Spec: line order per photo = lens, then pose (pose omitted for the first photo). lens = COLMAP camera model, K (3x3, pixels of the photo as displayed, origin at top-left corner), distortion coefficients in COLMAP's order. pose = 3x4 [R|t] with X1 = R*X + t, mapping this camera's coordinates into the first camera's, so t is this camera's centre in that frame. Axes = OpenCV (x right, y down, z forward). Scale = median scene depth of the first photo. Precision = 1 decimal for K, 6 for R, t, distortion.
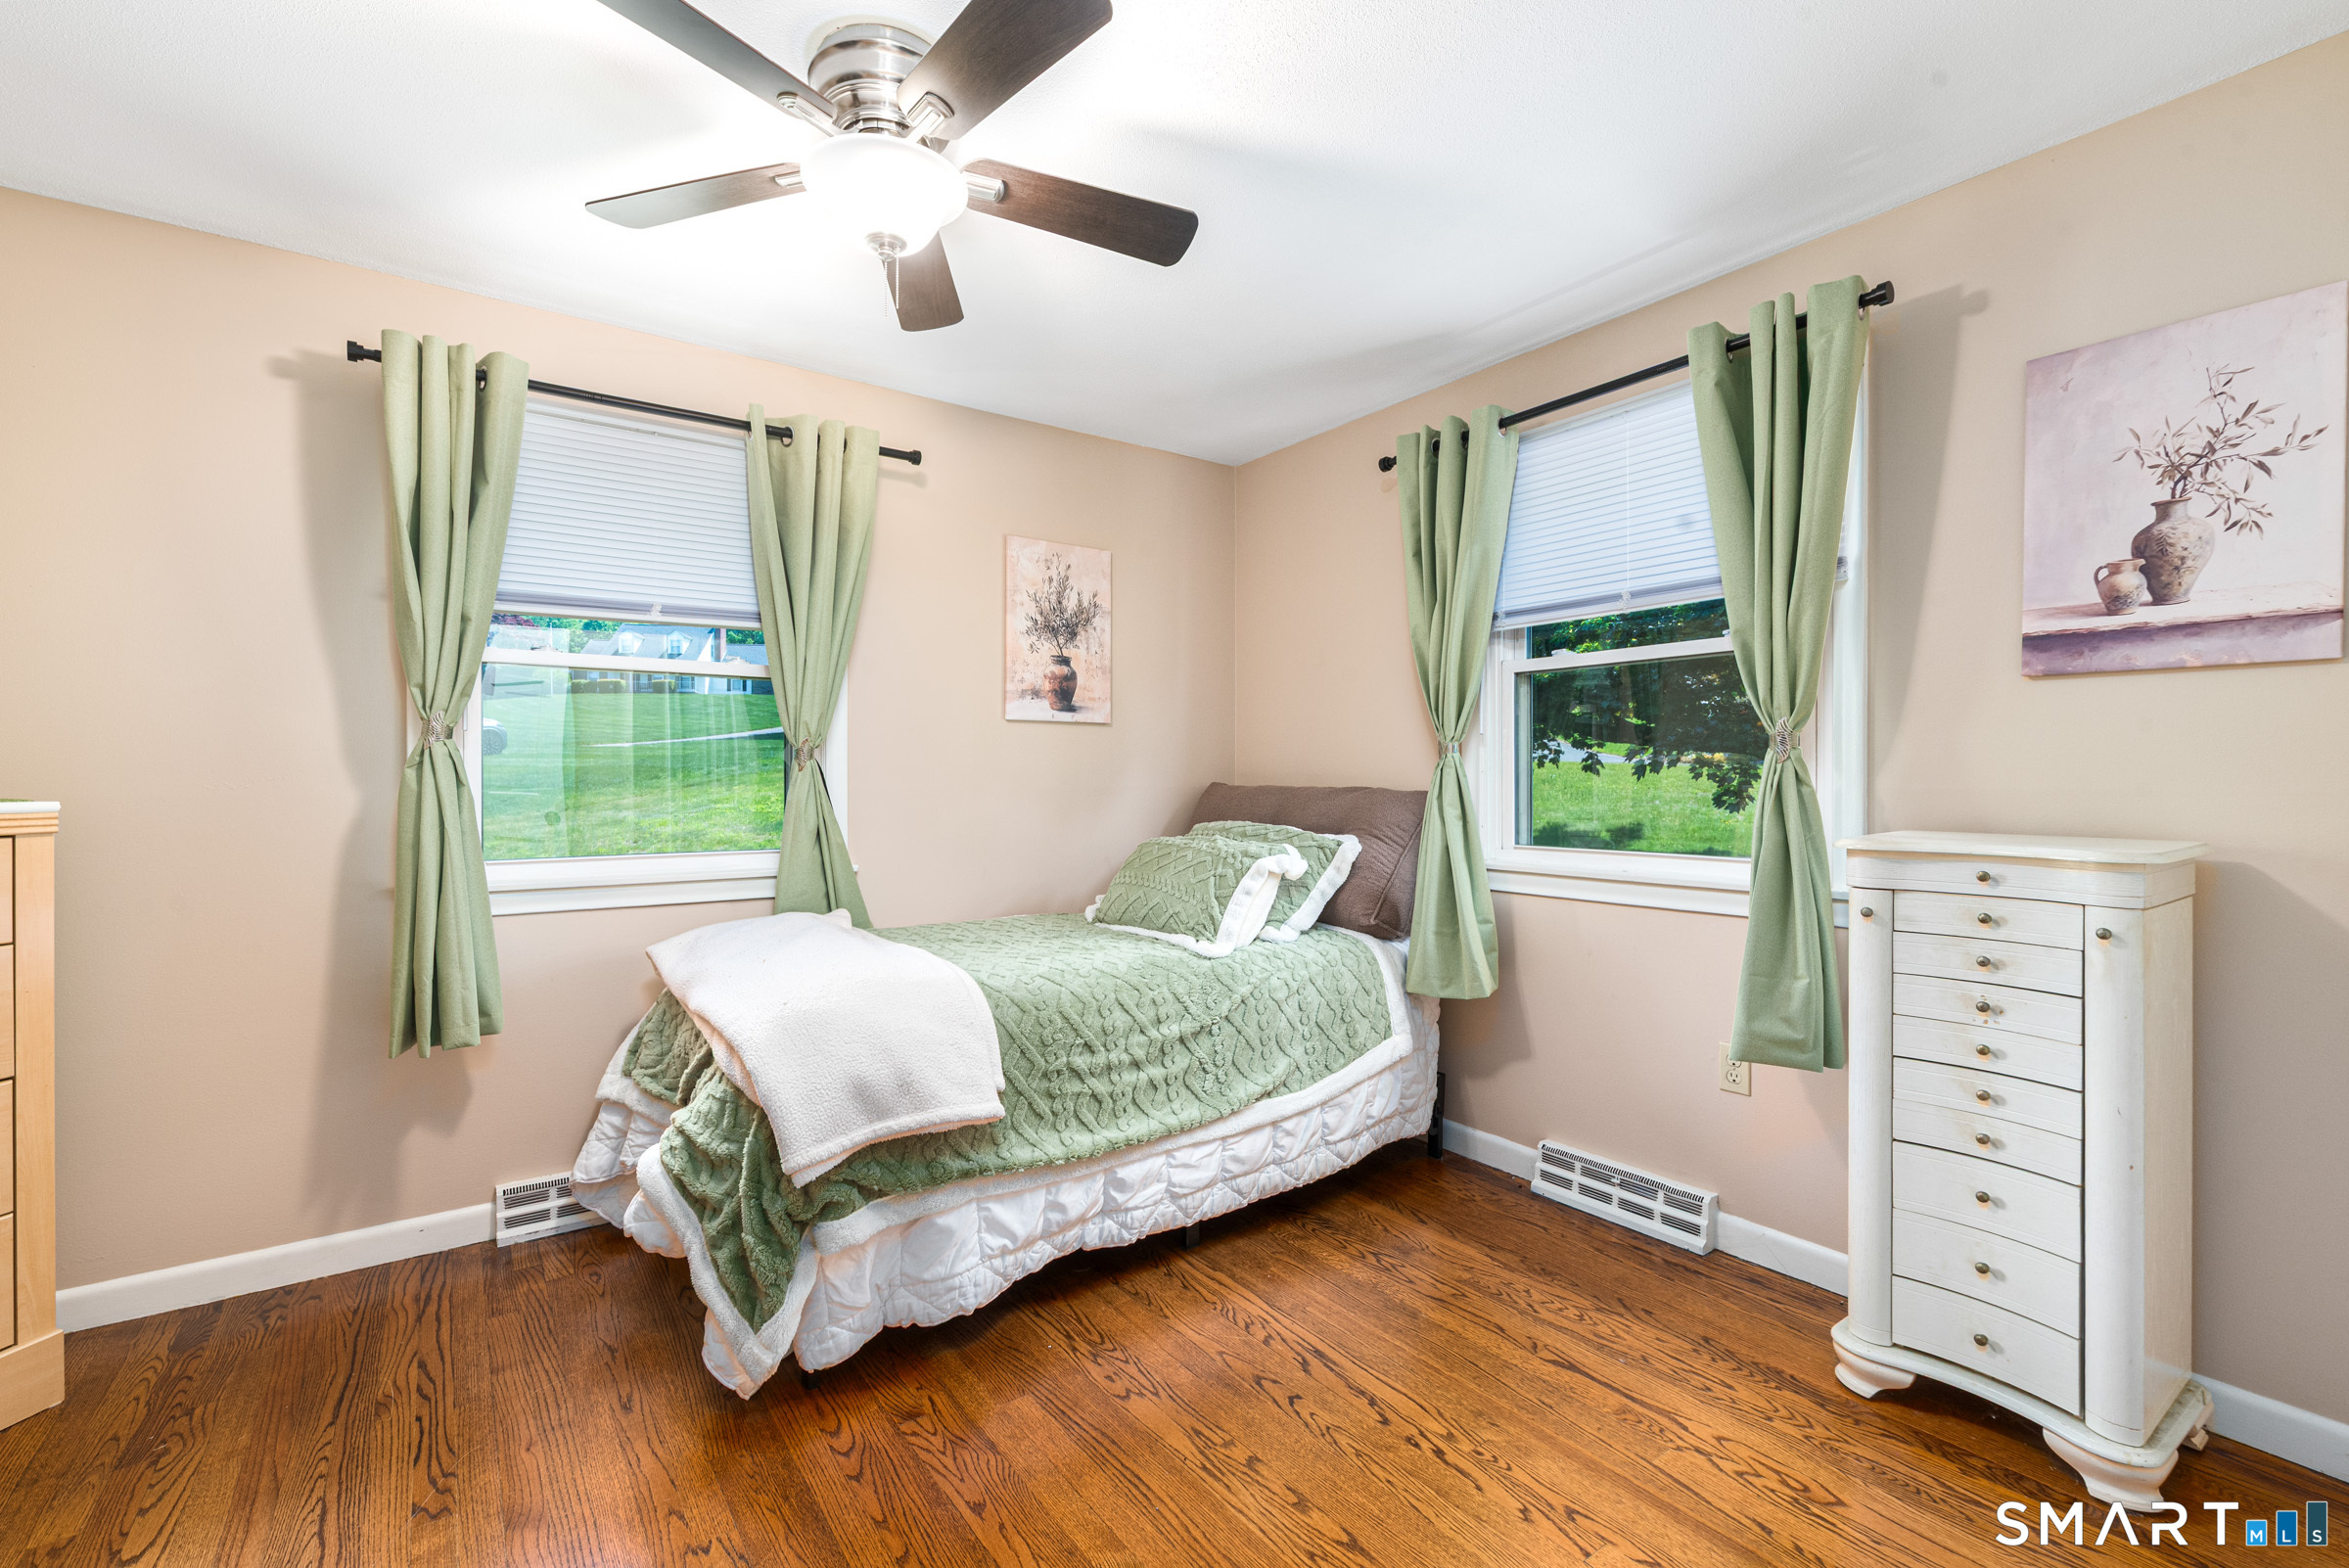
lens RADIAL K [[1023.4, 0, 1170.9], [0, 1023.4, 778.0], [0, 0, 1]] dist [0.000584, 0.000066]
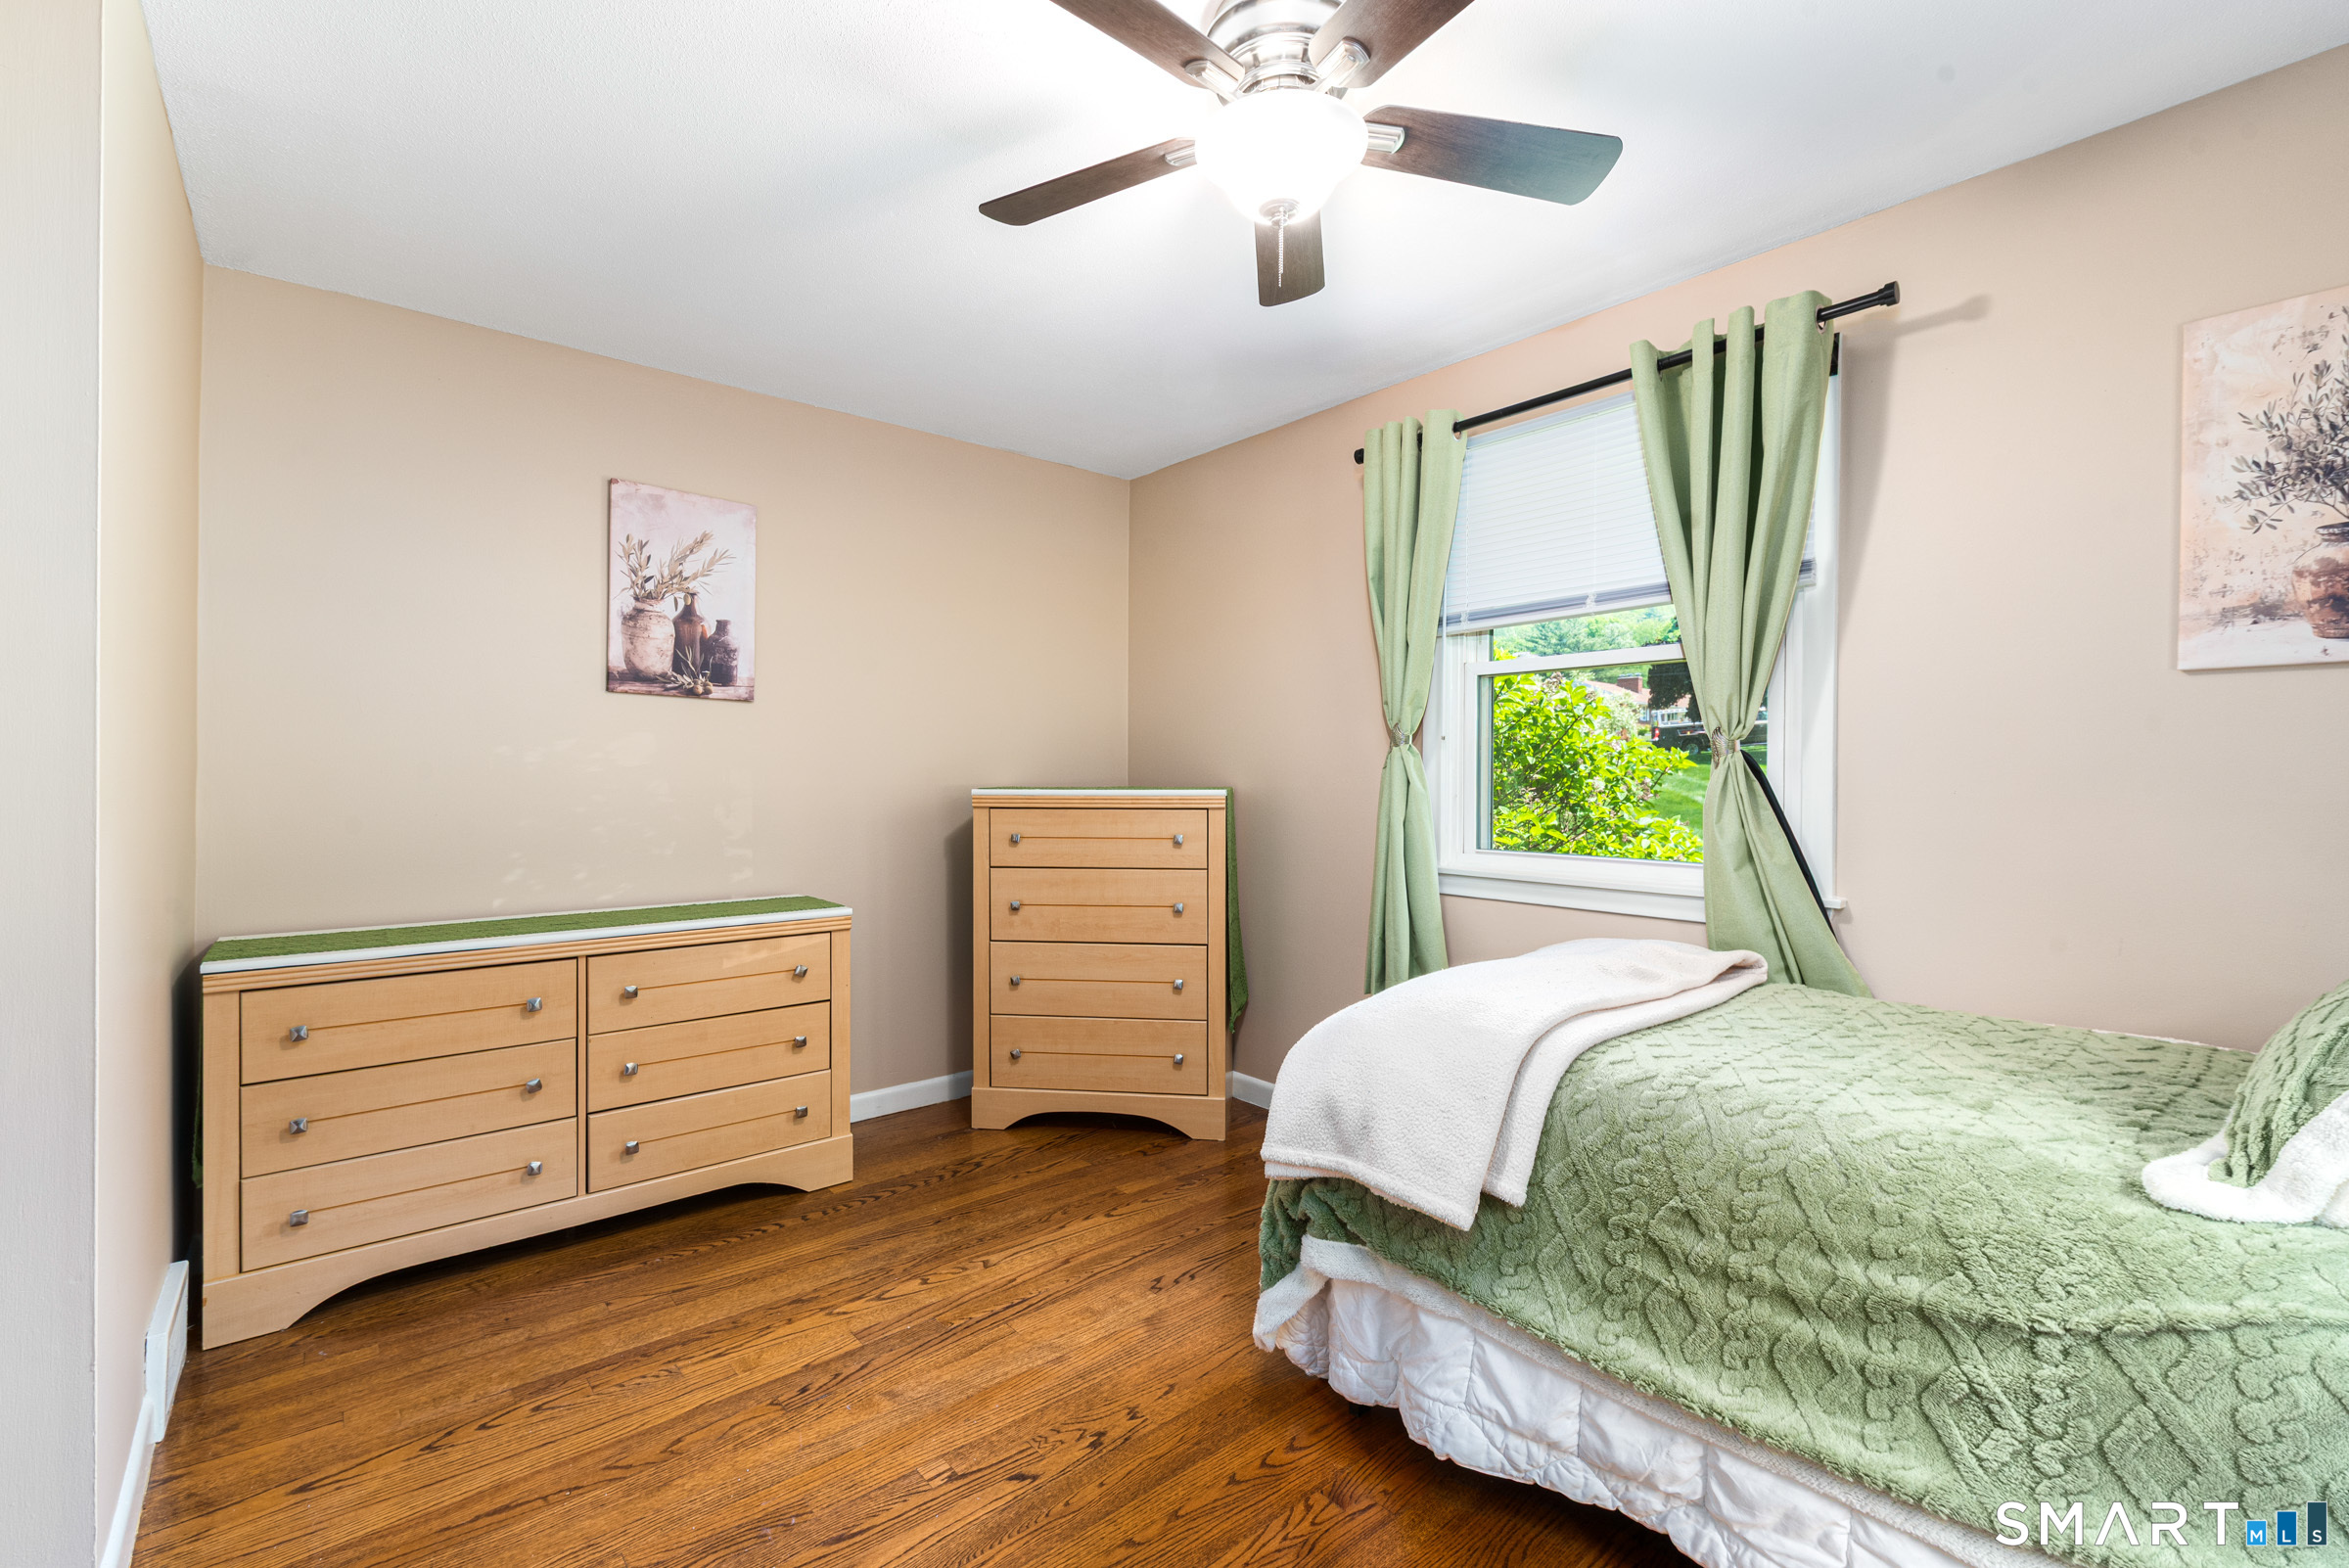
lens RADIAL K [[1023.4, 0, 1169.3], [0, 1023.4, 779.4], [0, 0, 1]] dist [0.000584, 0.000066]
pose [[0.065702, 0.003762, -0.997832, 0.505046], [-0.003632, 0.999987, 0.003531, -0.000048], [0.997833, 0.003392, 0.065715, 0.651762]]
